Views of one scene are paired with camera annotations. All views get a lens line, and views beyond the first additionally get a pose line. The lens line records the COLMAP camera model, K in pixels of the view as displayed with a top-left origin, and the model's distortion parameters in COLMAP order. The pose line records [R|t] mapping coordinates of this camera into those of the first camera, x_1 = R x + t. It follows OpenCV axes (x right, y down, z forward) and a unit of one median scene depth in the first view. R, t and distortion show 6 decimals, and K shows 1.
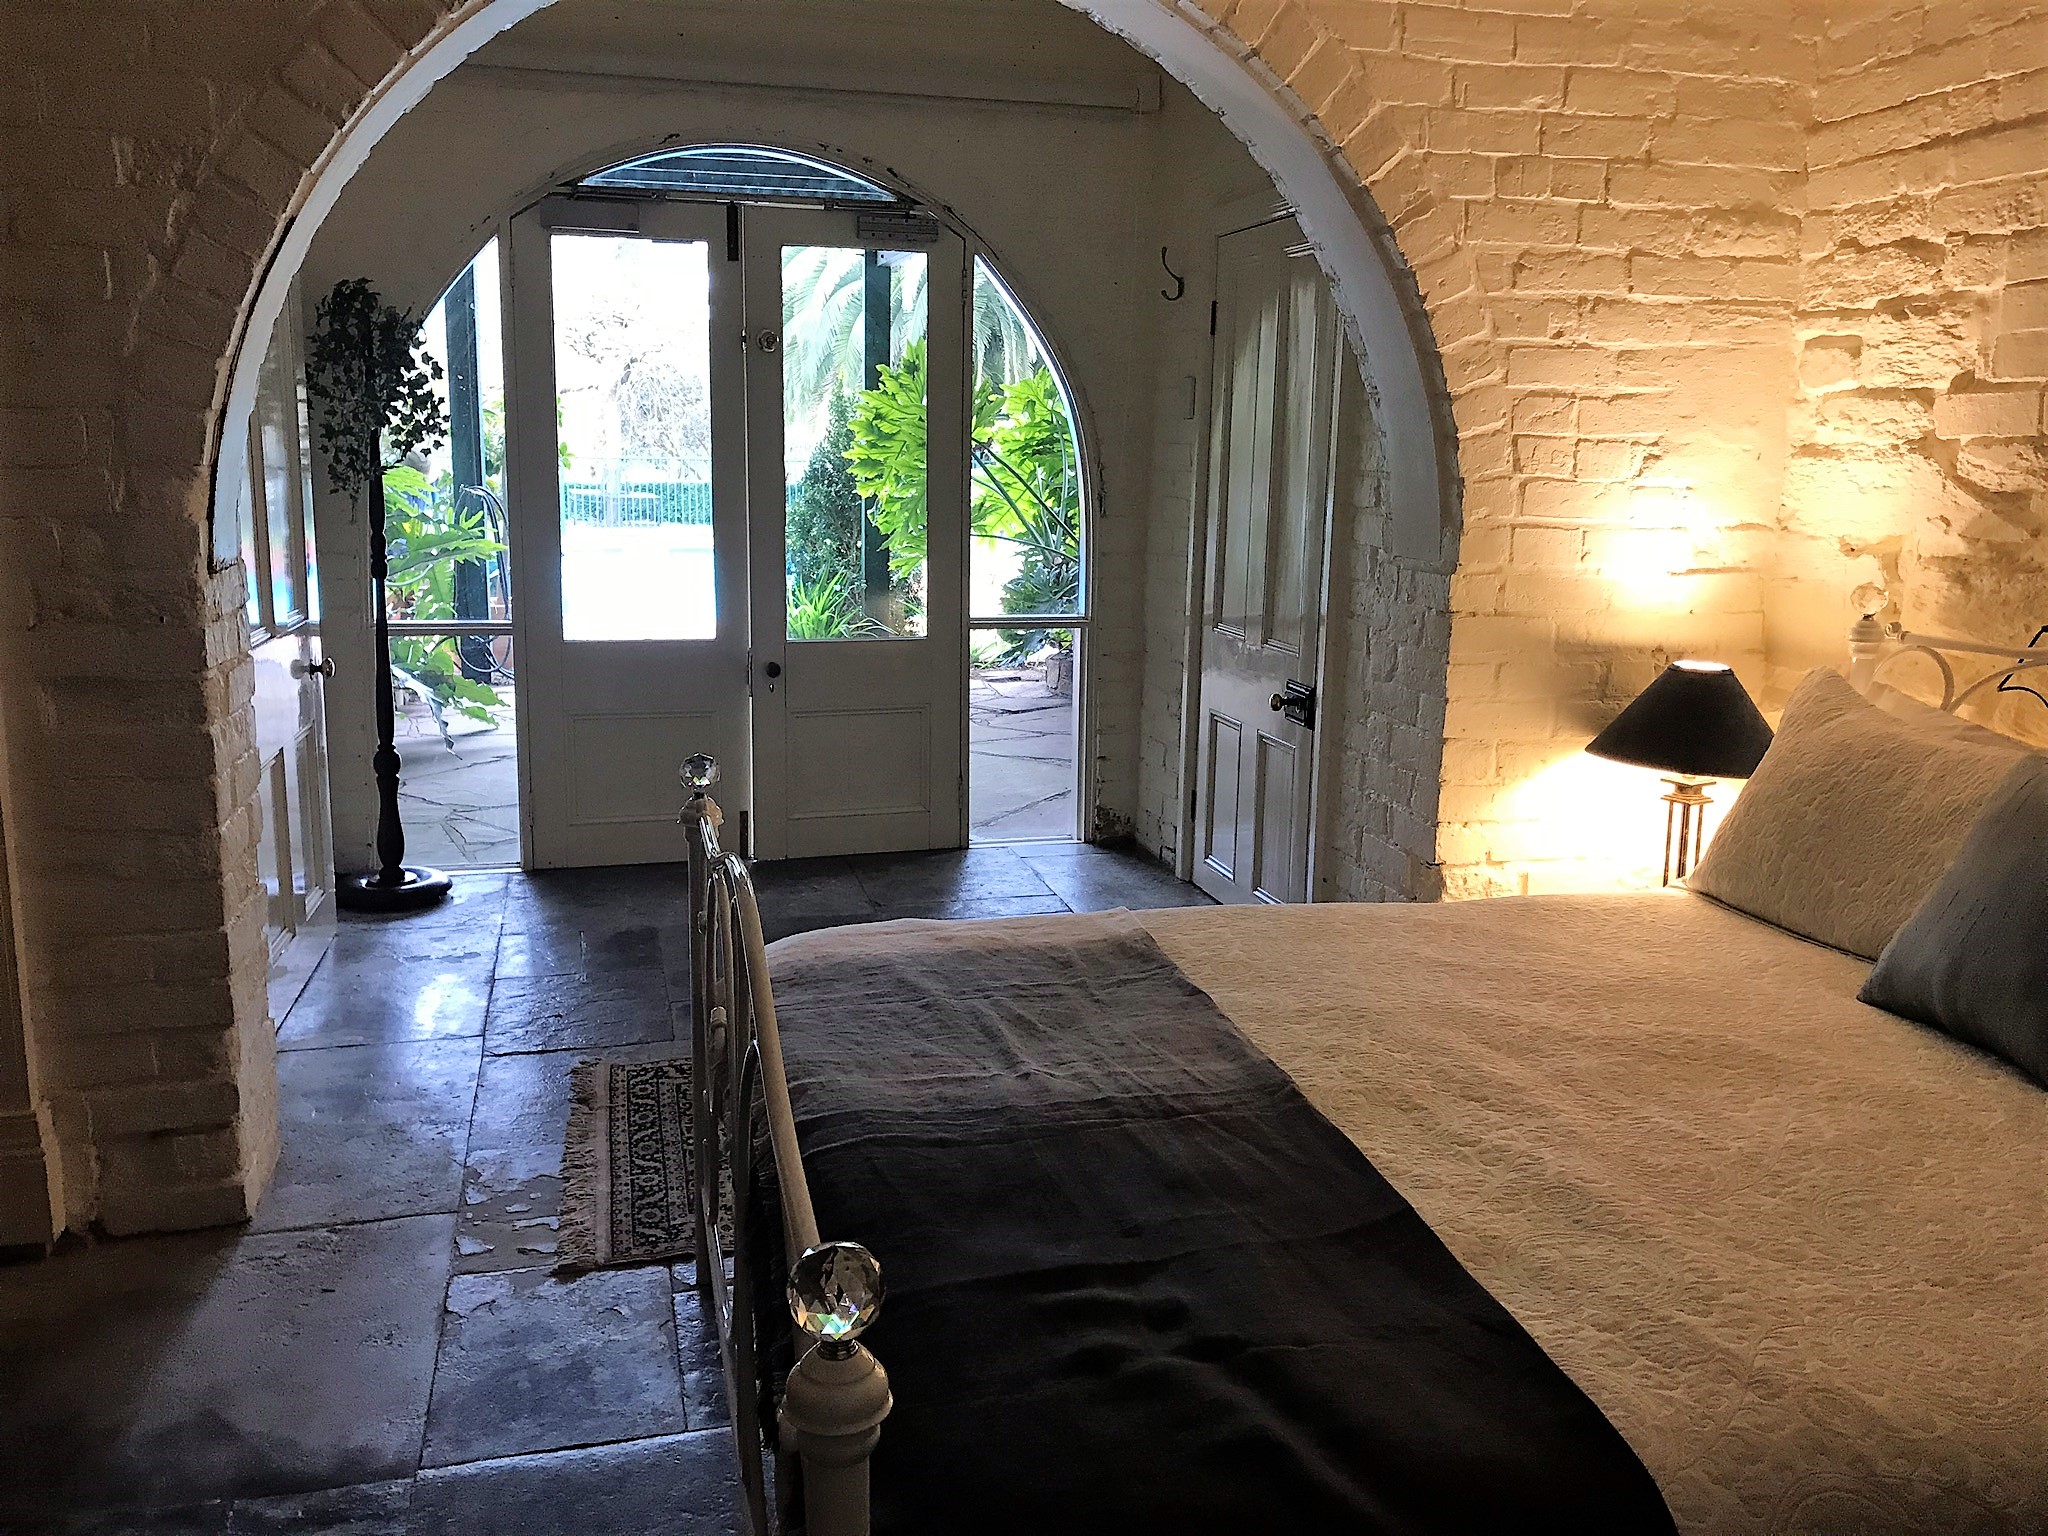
lens RADIAL K [[1610.2, 0, 1024.0], [0, 1610.2, 768.0], [0, 0, 1]] dist [-0.048523, -0.004139]
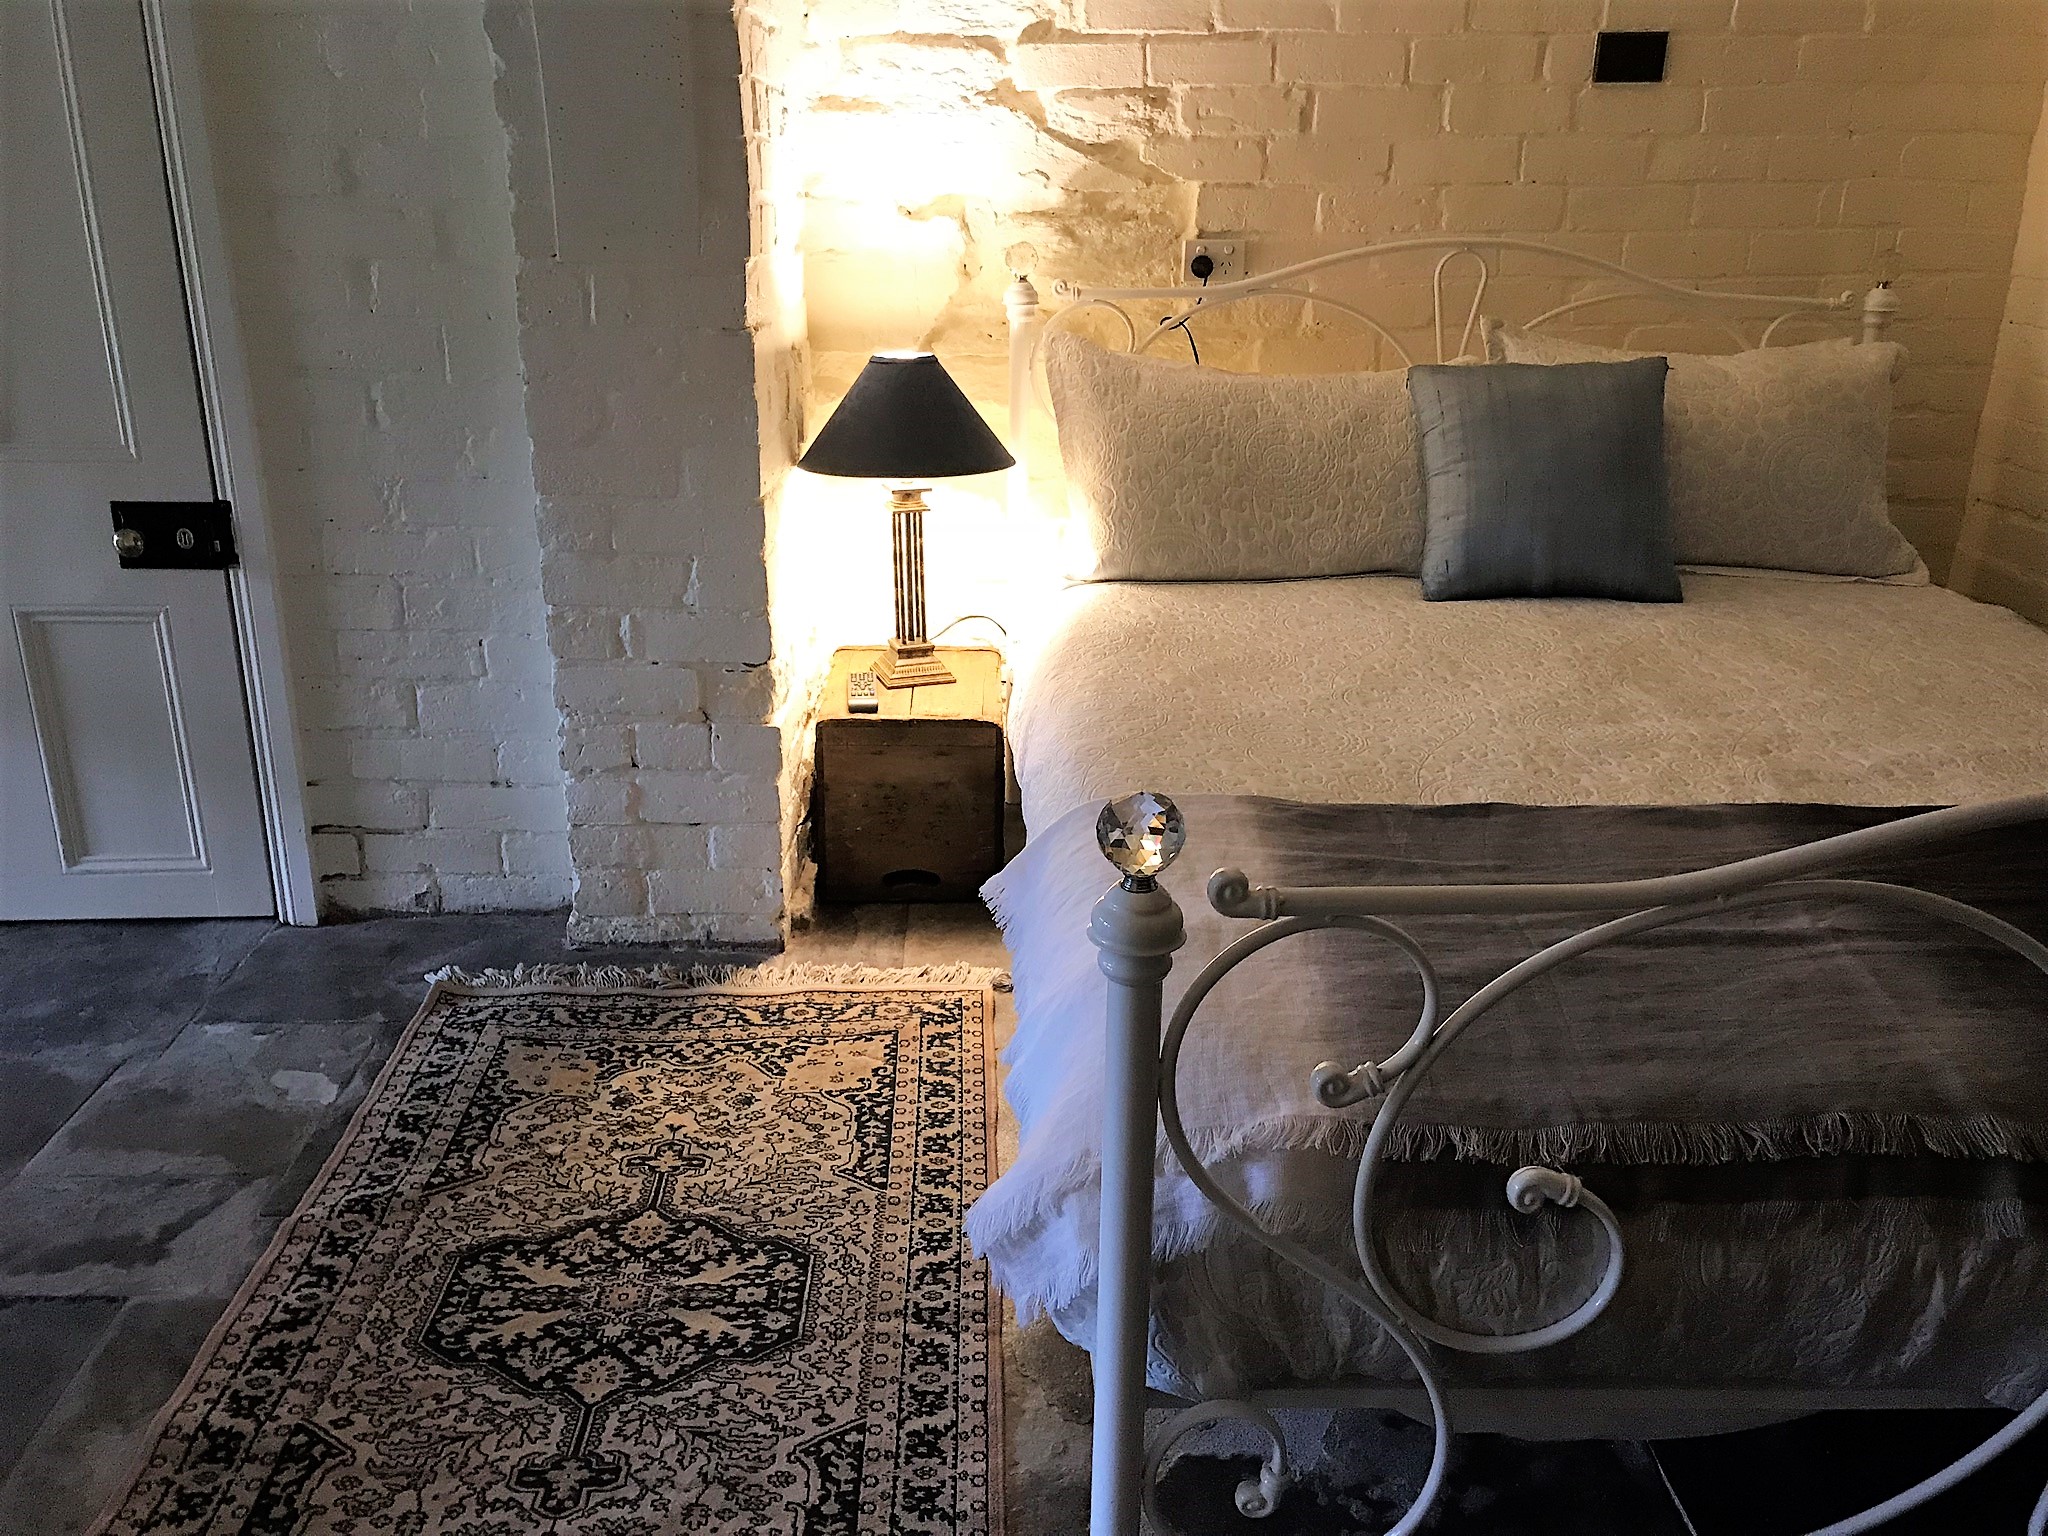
lens RADIAL K [[1610.2, 0, 1024.0], [0, 1610.2, 768.0], [0, 0, 1]] dist [-0.048523, -0.004139]
pose [[0.217917, -0.347680, 0.911938, -0.496167], [0.187175, 0.931937, 0.310578, -0.123308], [-0.957851, 0.103012, 0.268162, 0.780535]]
